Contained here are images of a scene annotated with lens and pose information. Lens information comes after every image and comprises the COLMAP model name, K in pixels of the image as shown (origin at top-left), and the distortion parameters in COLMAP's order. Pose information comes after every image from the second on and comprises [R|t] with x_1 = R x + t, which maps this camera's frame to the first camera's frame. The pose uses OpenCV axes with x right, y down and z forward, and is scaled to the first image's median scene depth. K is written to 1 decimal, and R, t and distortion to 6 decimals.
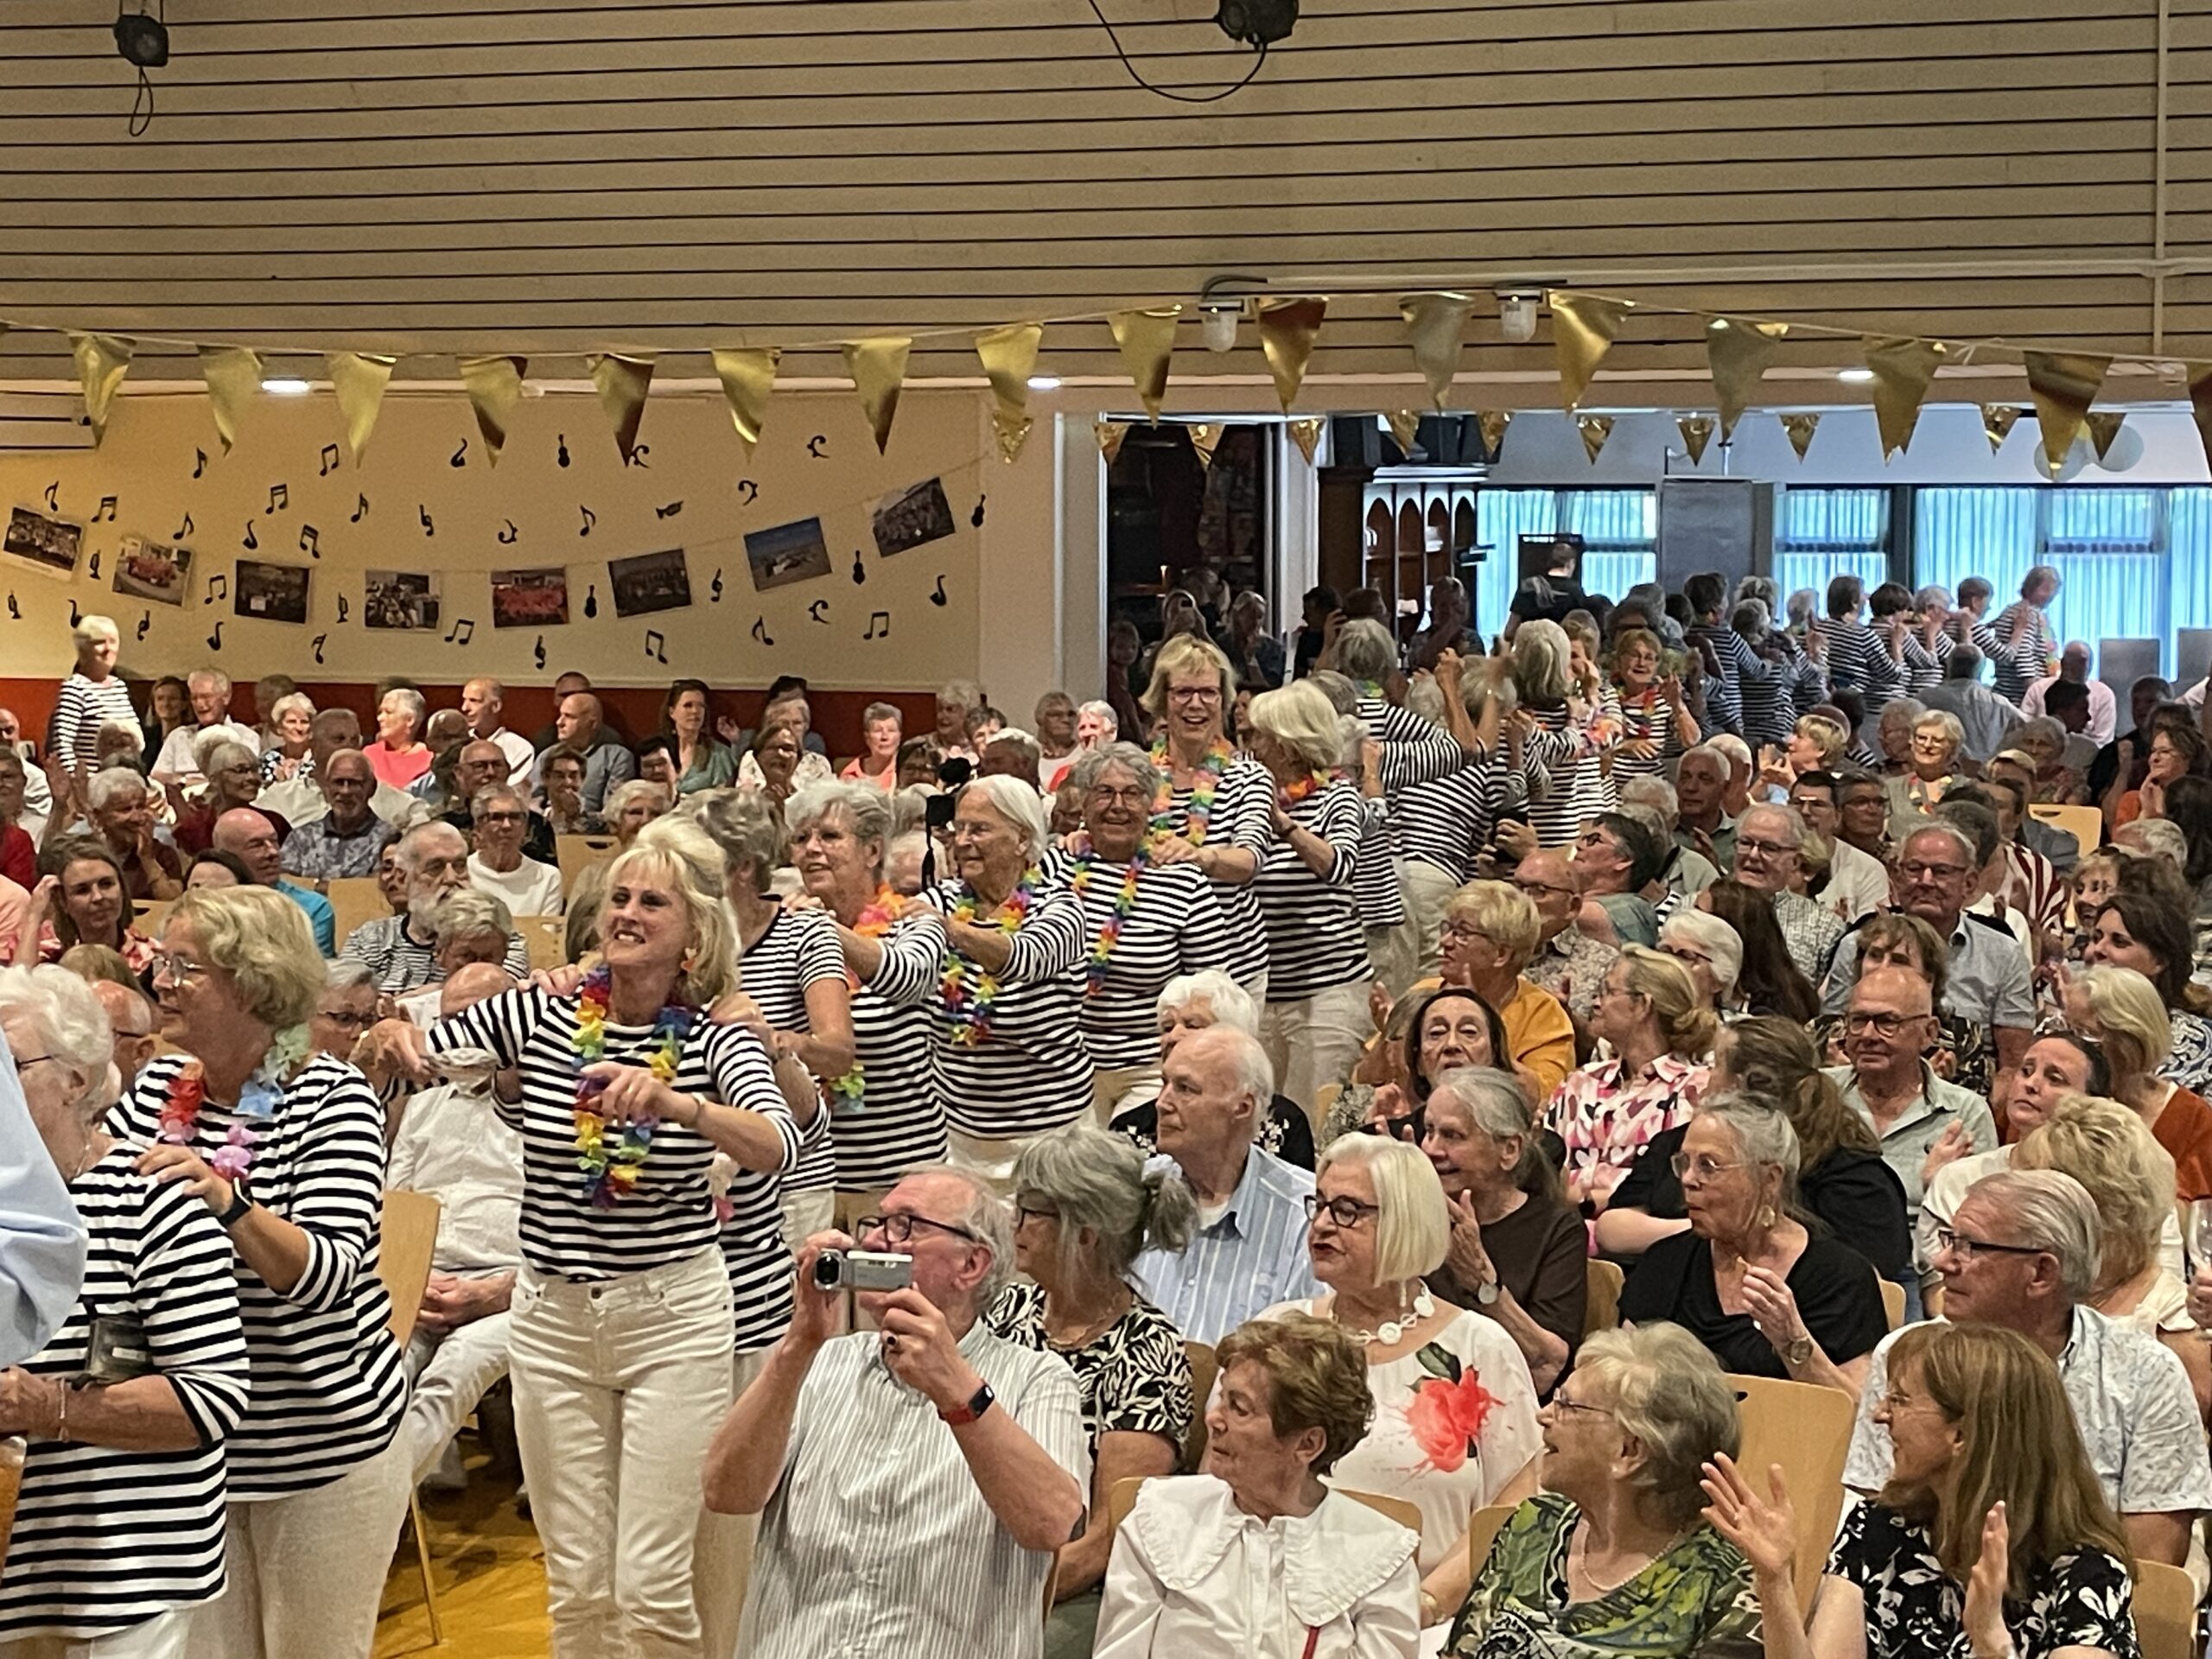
lens RADIAL K [[3757.9, 0, 1102.6], [0, 3757.9, 785.7], [0, 0, 1]] dist [0.155632, -0.348992]
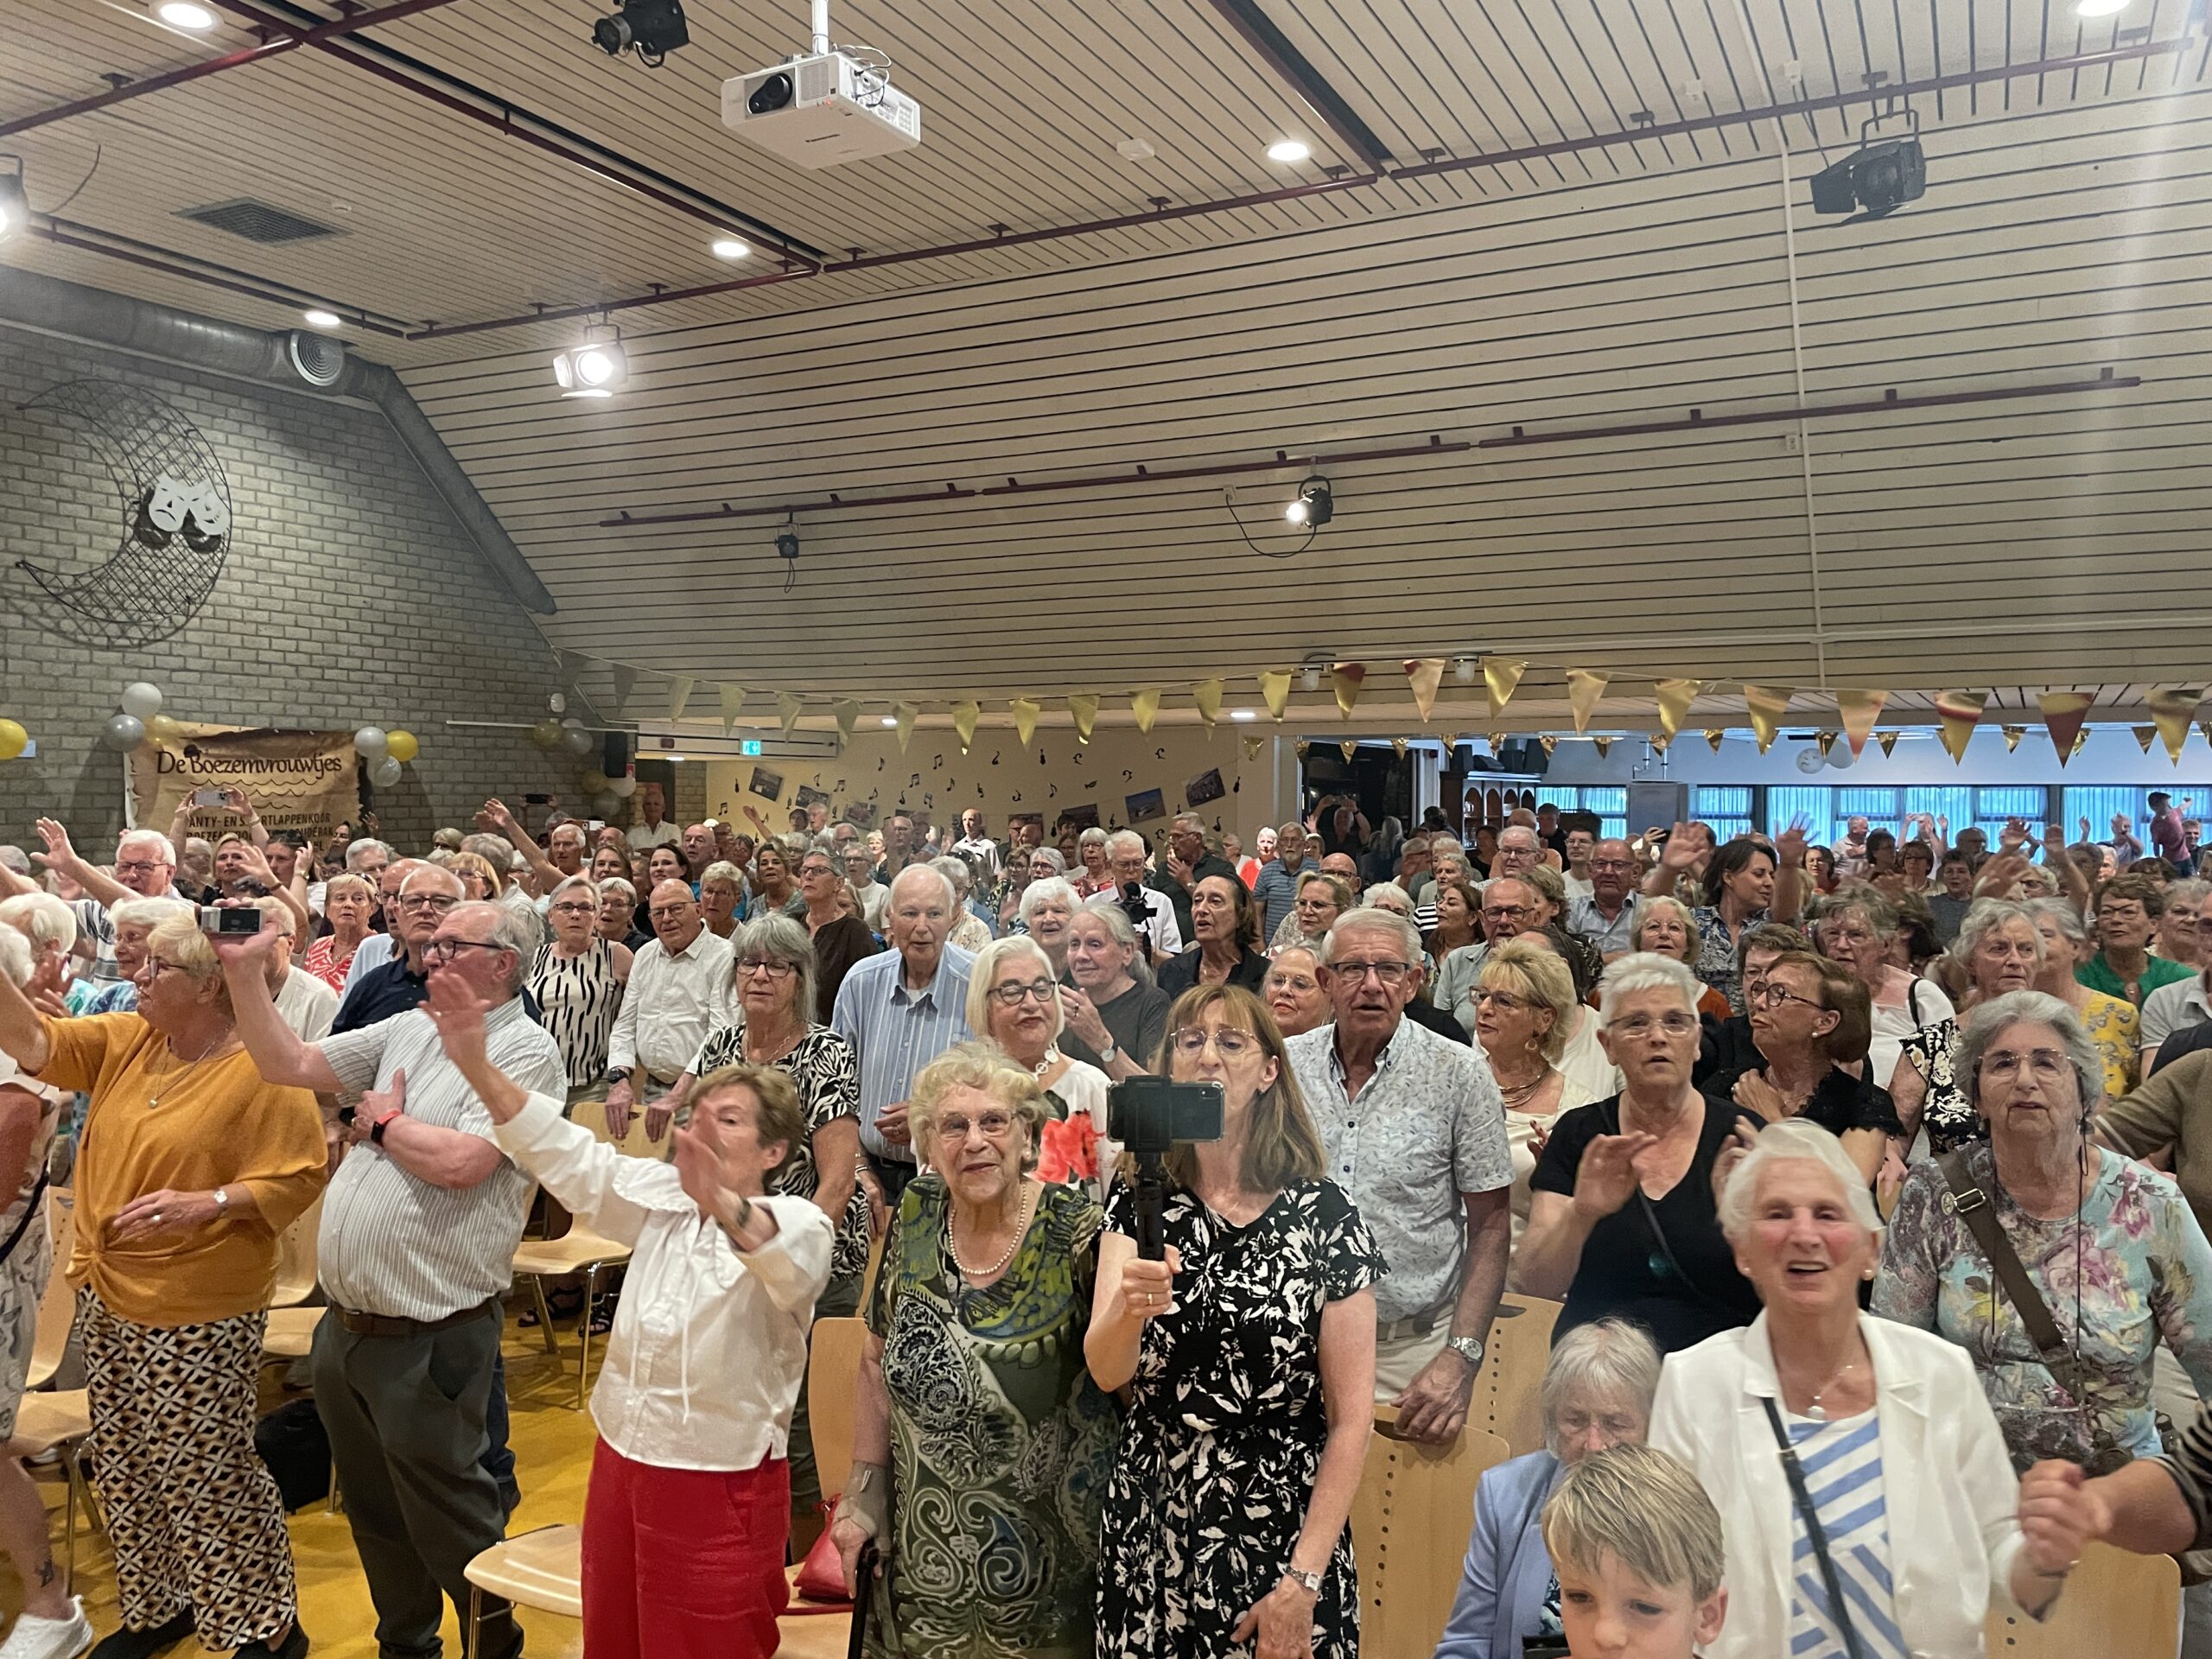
lens RADIAL K [[1702.3, 0, 1108.4], [0, 1702.3, 815.9], [0, 0, 1]] dist [0.108481, -0.180332]
pose [[0.981627, 0.007211, -0.190673, 0.070530], [-0.021364, 0.997156, -0.072274, 0.010483], [0.189610, 0.075020, 0.978989, 0.093697]]
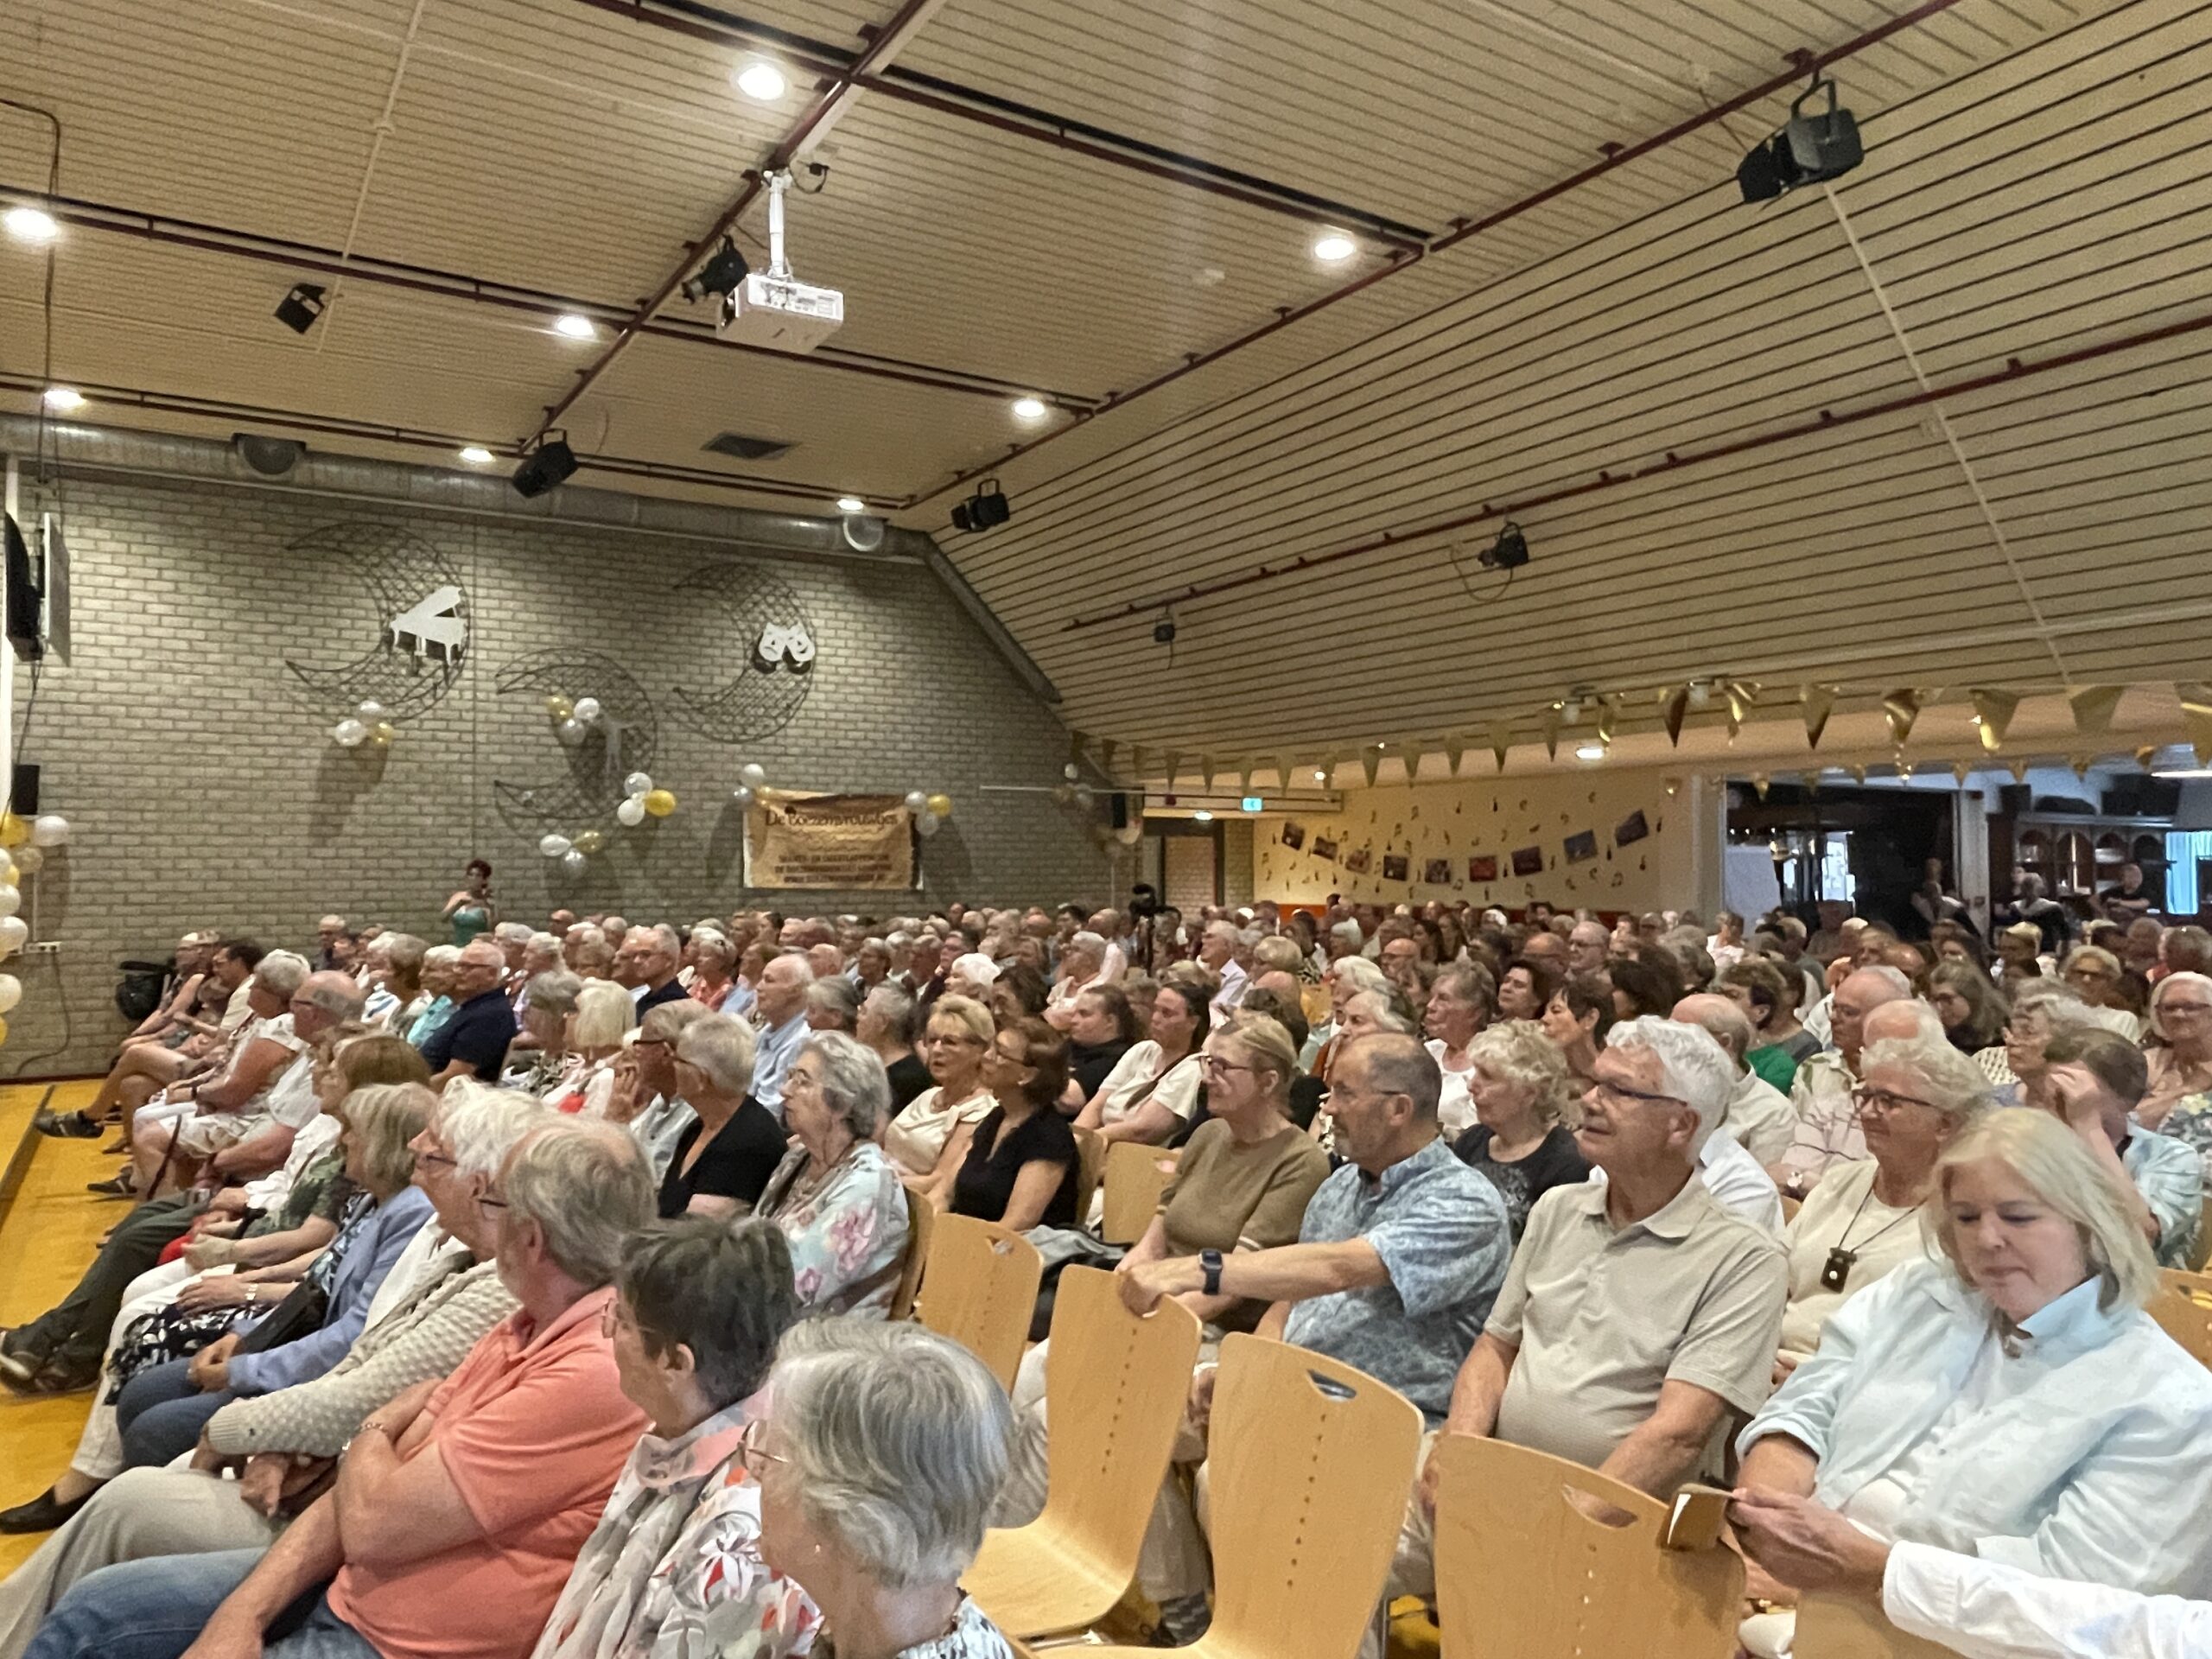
lens RADIAL K [[1499.7, 0, 1071.2], [0, 1499.7, 838.7], [0, 0, 1]] dist [-0.021322, 0.001783]
pose [[0.734142, -0.015109, -0.678828, 0.278839], [-0.057735, 0.994743, -0.084580, 0.022622], [0.676537, 0.101285, 0.729410, 0.170295]]
